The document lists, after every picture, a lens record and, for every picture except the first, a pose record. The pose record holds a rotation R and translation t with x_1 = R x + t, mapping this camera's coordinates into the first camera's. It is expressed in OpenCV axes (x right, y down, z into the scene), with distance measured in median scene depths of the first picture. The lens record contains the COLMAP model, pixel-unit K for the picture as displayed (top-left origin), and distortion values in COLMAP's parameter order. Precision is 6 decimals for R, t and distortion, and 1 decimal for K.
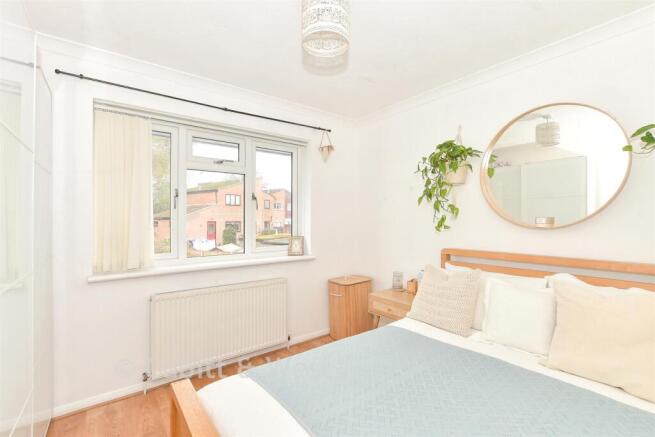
lens RADIAL K [[294.7, 0, 328.5], [0, 294.7, 219.3], [0, 0, 1]] dist [-0.004850, -0.000250]
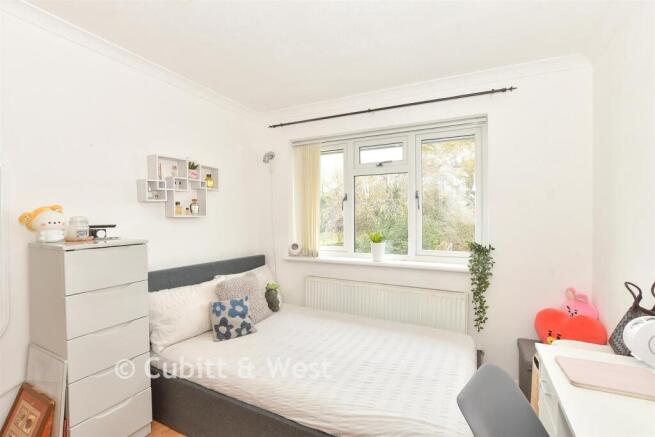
lens RADIAL K [[294.7, 0, 330.3], [0, 294.7, 218.8], [0, 0, 1]] dist [-0.004850, -0.000250]
pose [[0.444454, -0.005343, -0.895786, 0.491147], [0.001784, 0.999986, -0.005079, 0.002324], [0.895800, 0.000660, 0.444457, 0.375007]]
